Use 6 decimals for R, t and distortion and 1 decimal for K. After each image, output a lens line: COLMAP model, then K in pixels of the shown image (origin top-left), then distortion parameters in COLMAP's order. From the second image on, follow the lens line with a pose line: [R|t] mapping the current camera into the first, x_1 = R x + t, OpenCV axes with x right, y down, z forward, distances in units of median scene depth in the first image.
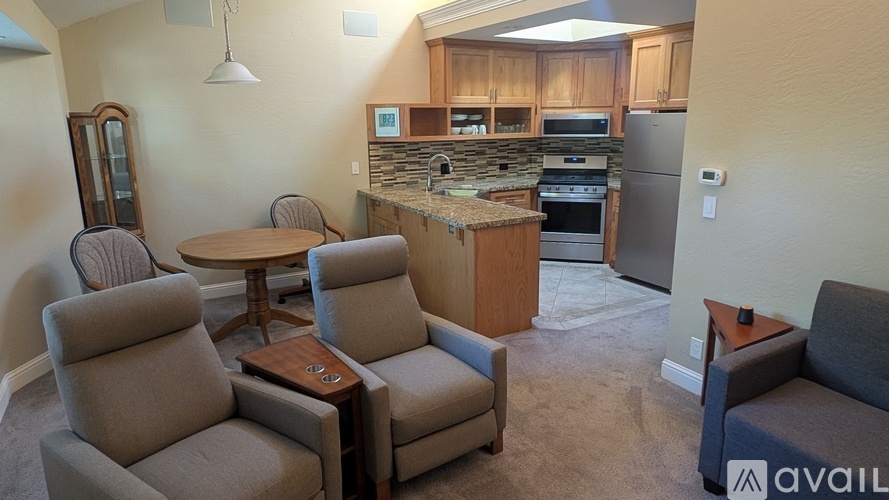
lens RADIAL K [[549.0, 0, 446.0], [0, 549.0, 234.8], [0, 0, 1]] dist [0.004020, 0.001565]
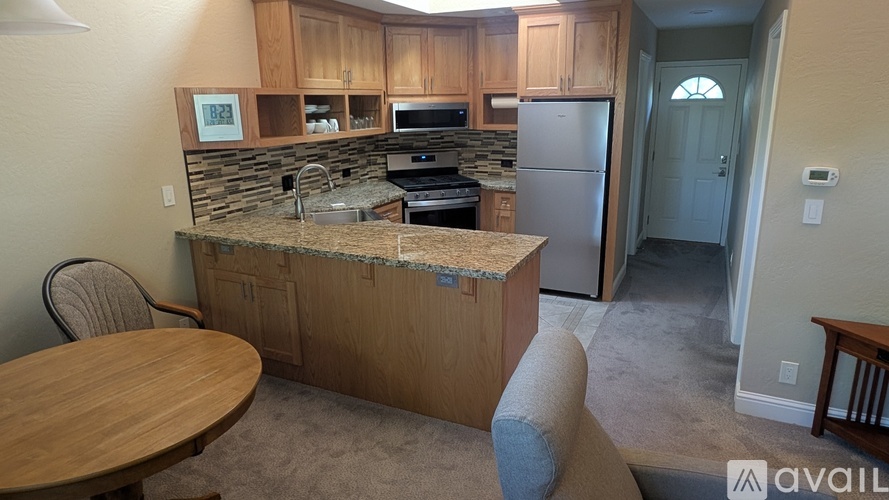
lens RADIAL K [[549.0, 0, 446.0], [0, 549.0, 234.8], [0, 0, 1]] dist [0.004020, 0.001565]
pose [[0.815191, -0.139409, 0.562165, -0.249762], [0.128630, 0.989938, 0.058965, -0.073071], [-0.564729, 0.024243, 0.824921, 0.324741]]
